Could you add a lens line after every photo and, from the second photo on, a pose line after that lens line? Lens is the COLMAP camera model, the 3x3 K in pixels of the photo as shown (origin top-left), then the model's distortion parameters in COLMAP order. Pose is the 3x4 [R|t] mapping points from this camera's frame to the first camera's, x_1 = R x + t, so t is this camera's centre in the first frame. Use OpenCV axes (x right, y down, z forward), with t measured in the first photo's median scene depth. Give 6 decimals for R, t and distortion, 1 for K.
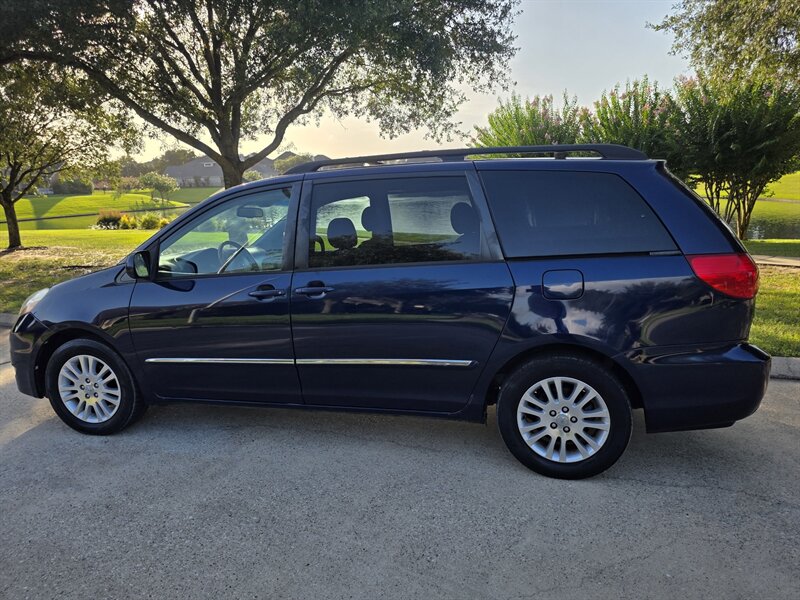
lens RADIAL K [[533.1, 0, 416.7], [0, 533.1, 307.0], [0, 0, 1]] dist [0.066021, -0.060596]
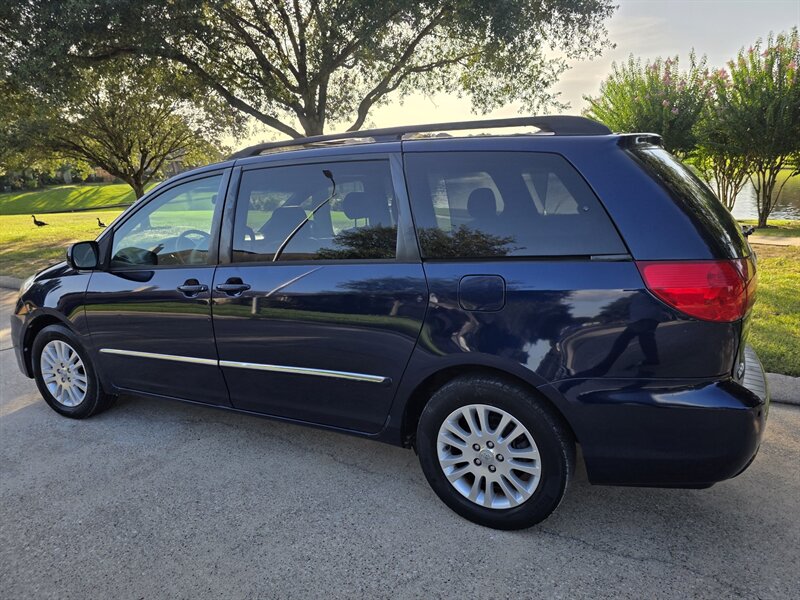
lens RADIAL K [[536.0, 0, 415.1], [0, 536.0, 302.2], [0, 0, 1]] dist [0.059805, -0.056085]
pose [[0.974461, 0.038332, -0.221260, 0.271063], [-0.031698, 0.998937, 0.033460, -0.039996], [0.222307, -0.025592, 0.974641, 0.142895]]
